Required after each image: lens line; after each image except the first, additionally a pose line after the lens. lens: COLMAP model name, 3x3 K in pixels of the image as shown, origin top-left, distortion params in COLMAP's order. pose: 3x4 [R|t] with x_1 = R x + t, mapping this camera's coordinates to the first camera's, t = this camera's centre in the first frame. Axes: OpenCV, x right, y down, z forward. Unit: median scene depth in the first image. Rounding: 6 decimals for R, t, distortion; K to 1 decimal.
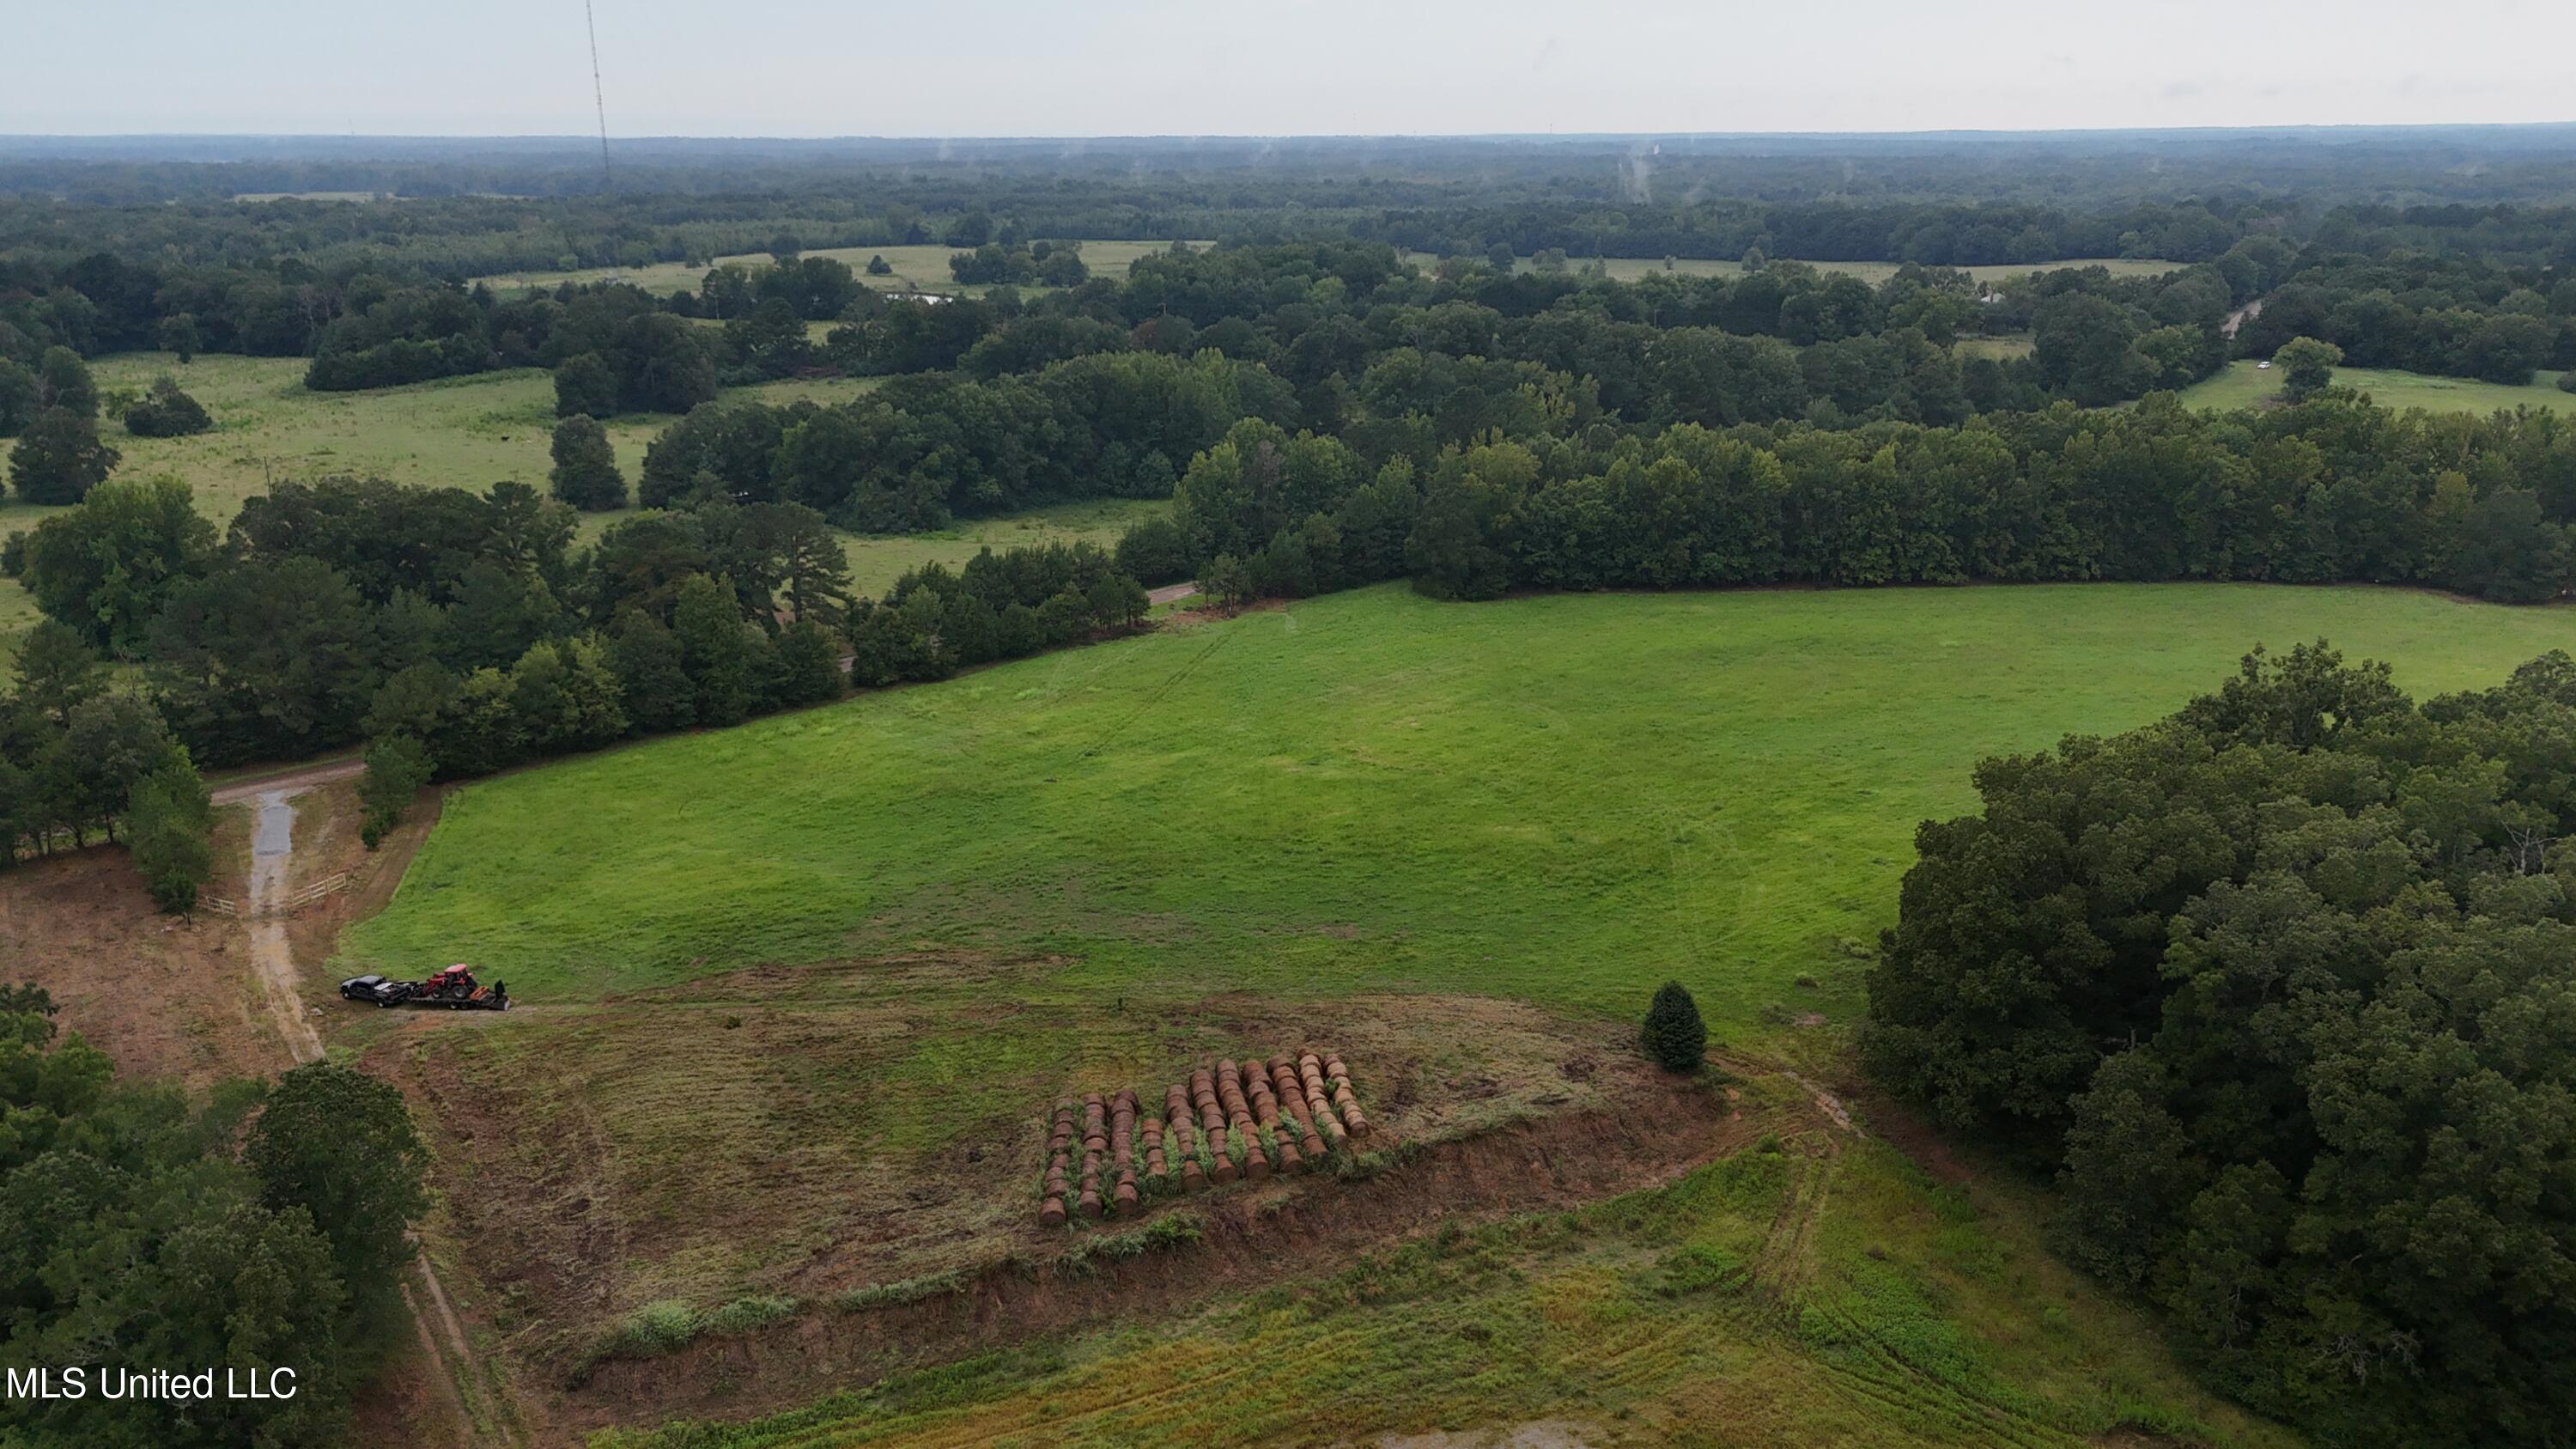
lens RADIAL K [[1896.0, 0, 1307.4], [0, 1896.0, 731.4], [0, 0, 1]] dist [0.071182, -0.064210]
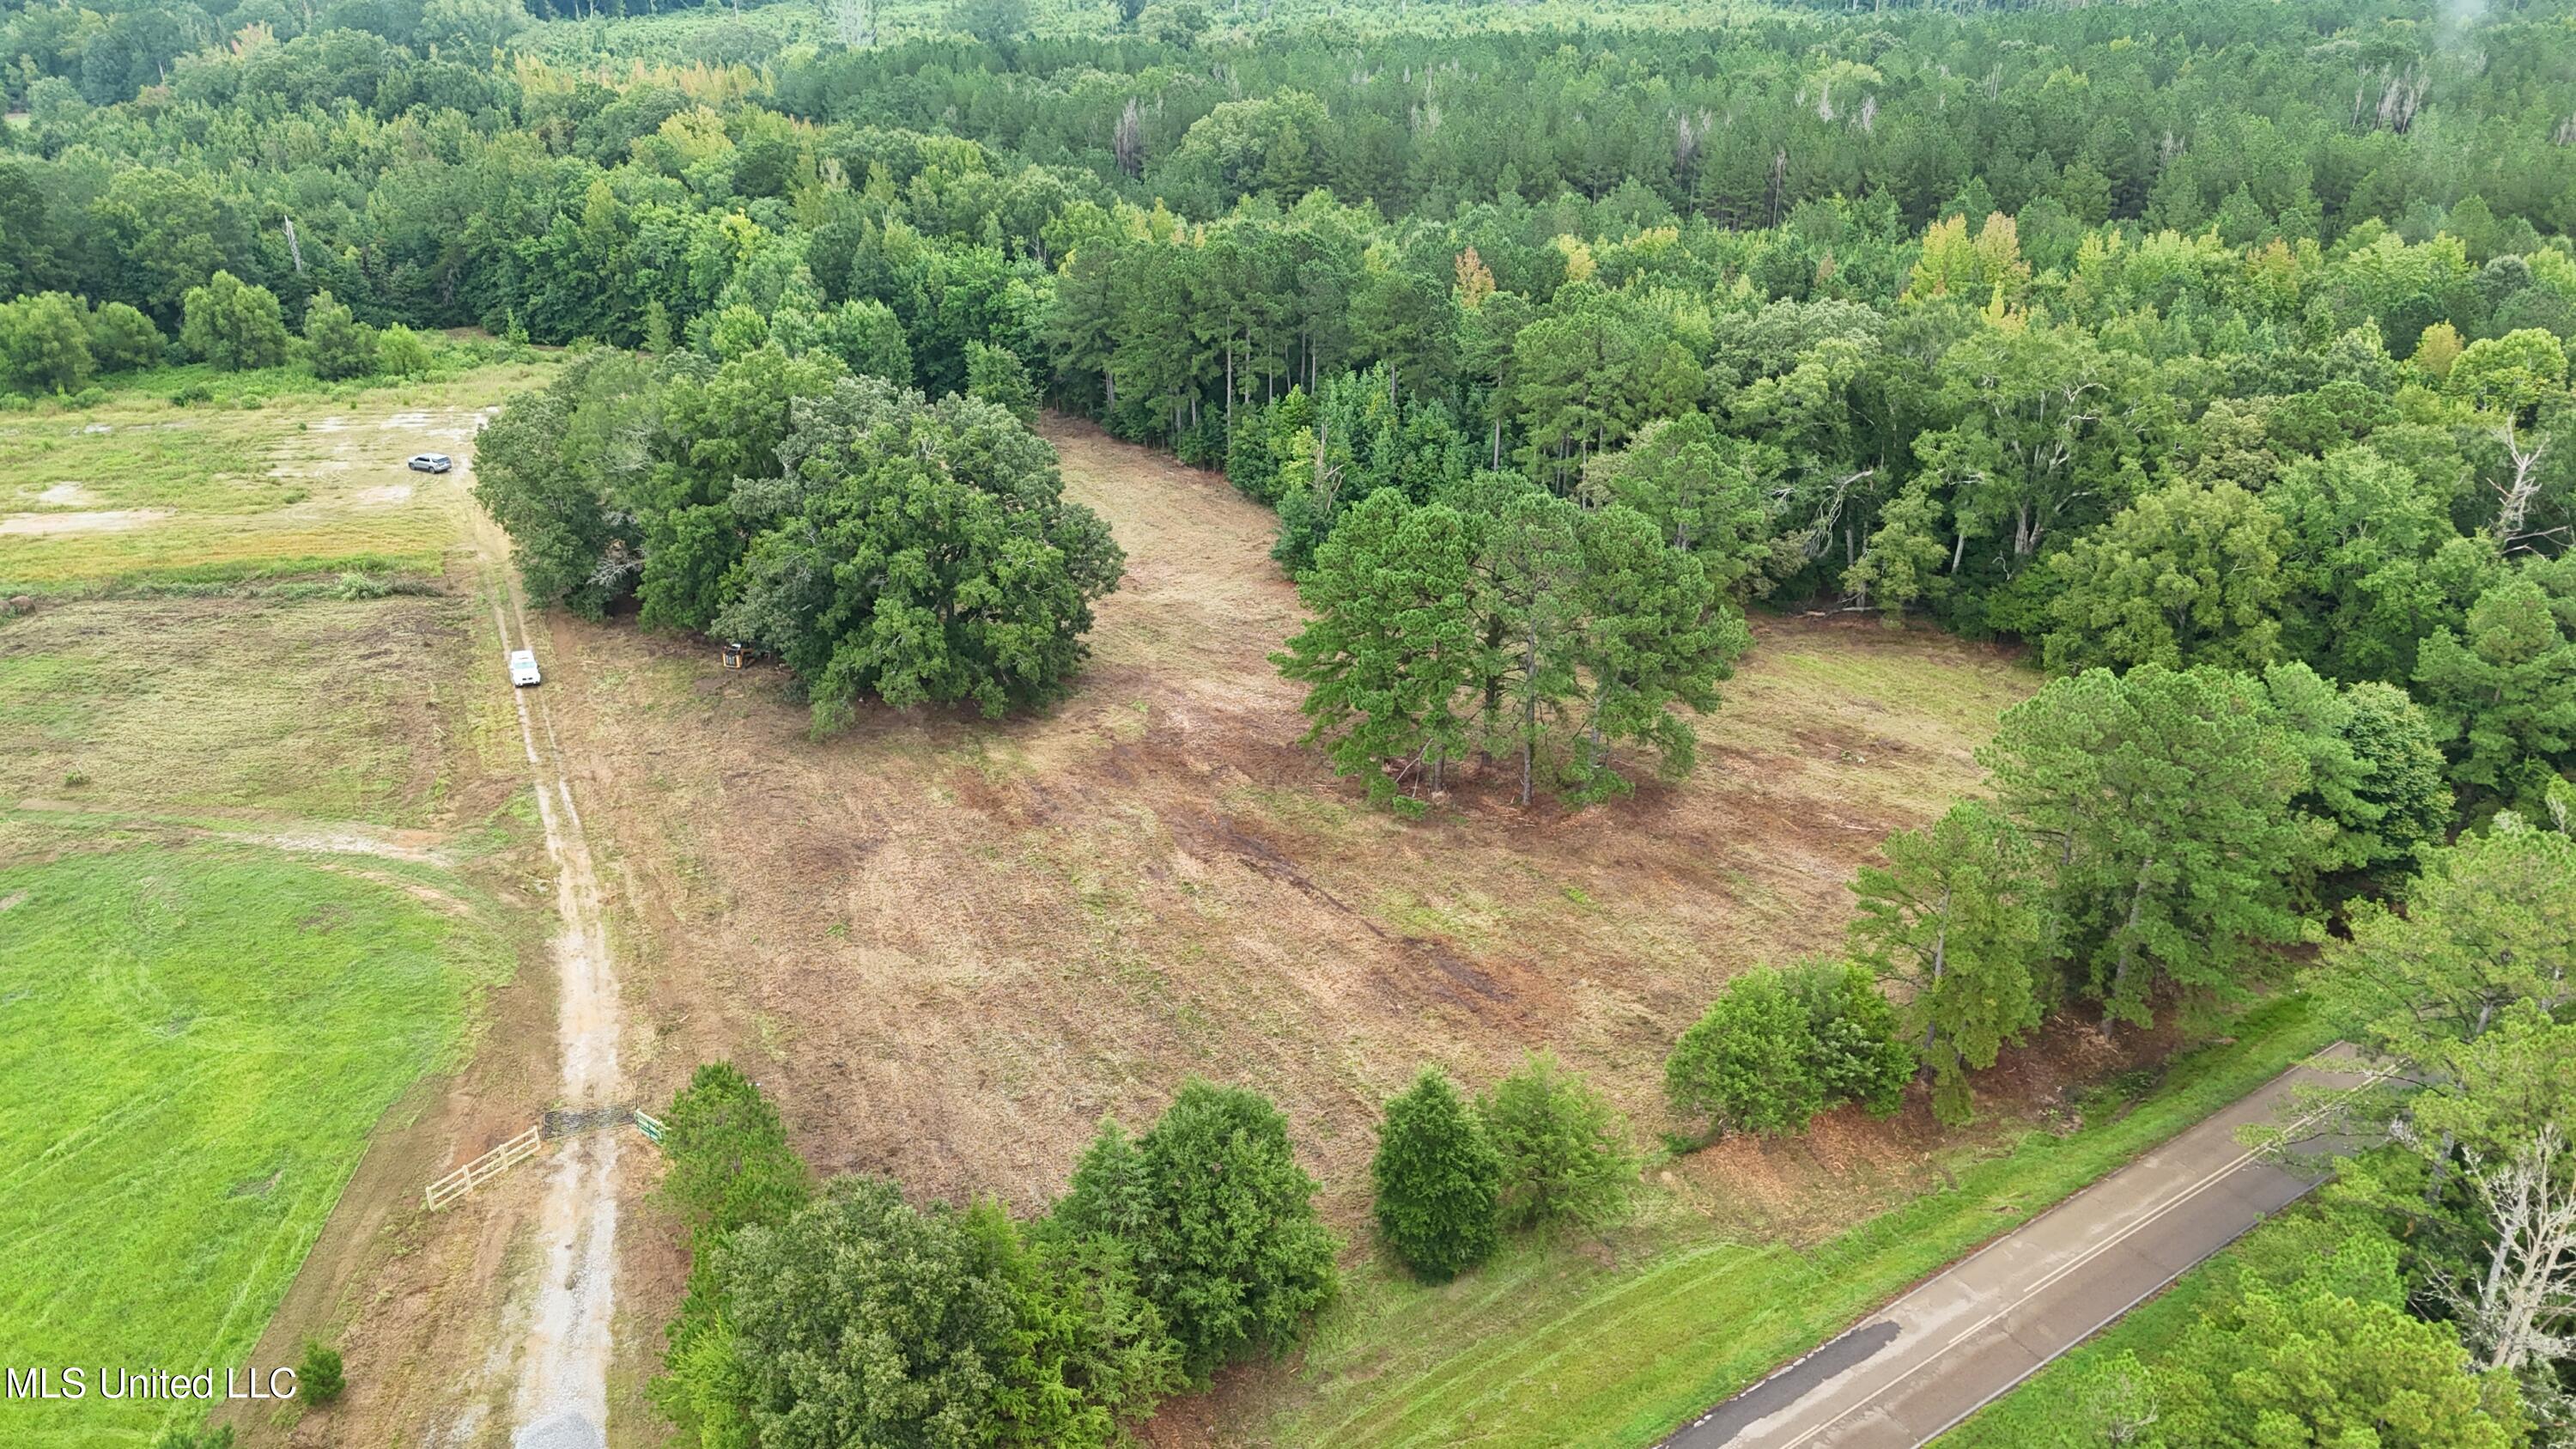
lens RADIAL K [[1896.0, 0, 1295.8], [0, 1896.0, 730.5], [0, 0, 1]] dist [0.071182, -0.064210]
pose [[-0.981540, -0.079623, 0.173897, -0.533465], [0.060726, 0.732436, 0.678122, -0.216848], [-0.181362, 0.676164, -0.714080, 0.829927]]
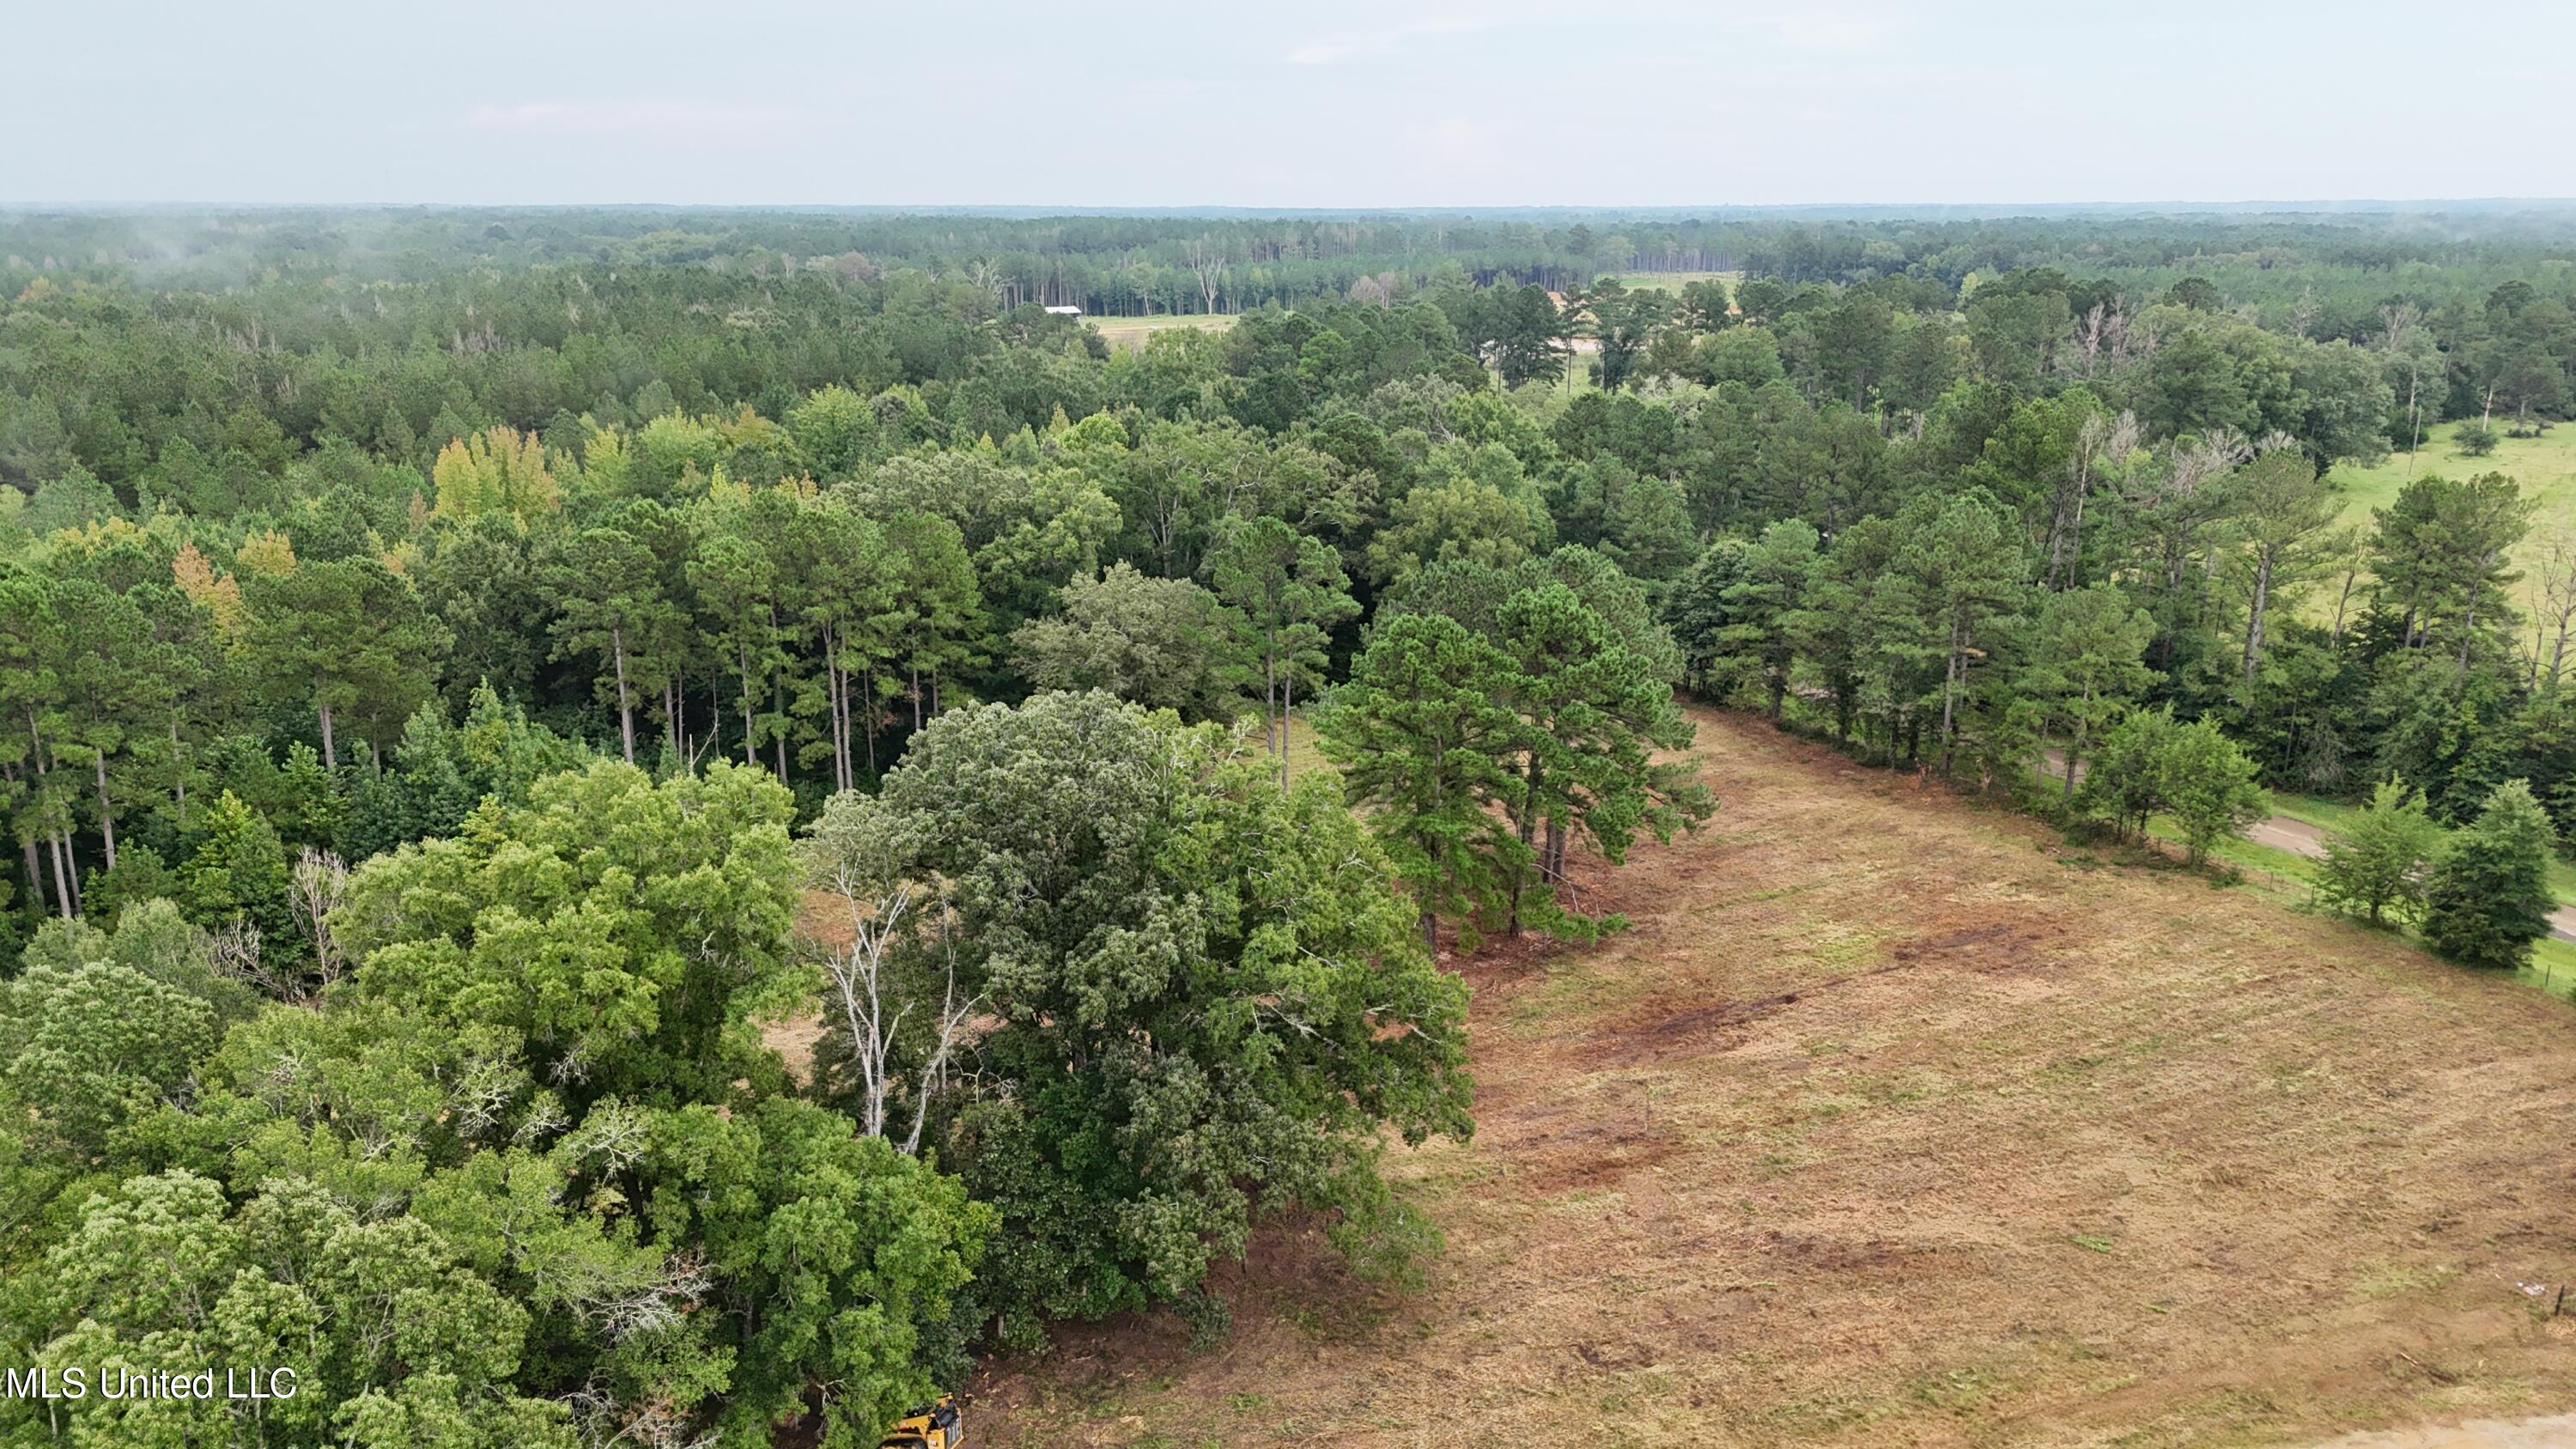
lens RADIAL K [[1896.0, 0, 1283.7], [0, 1896.0, 727.9], [0, 0, 1]] dist [0.071182, -0.064210]
pose [[-0.324432, 0.252191, -0.911671, -0.104792], [-0.283246, 0.893678, 0.348011, -0.045648], [0.902505, 0.371133, -0.218505, 0.517162]]
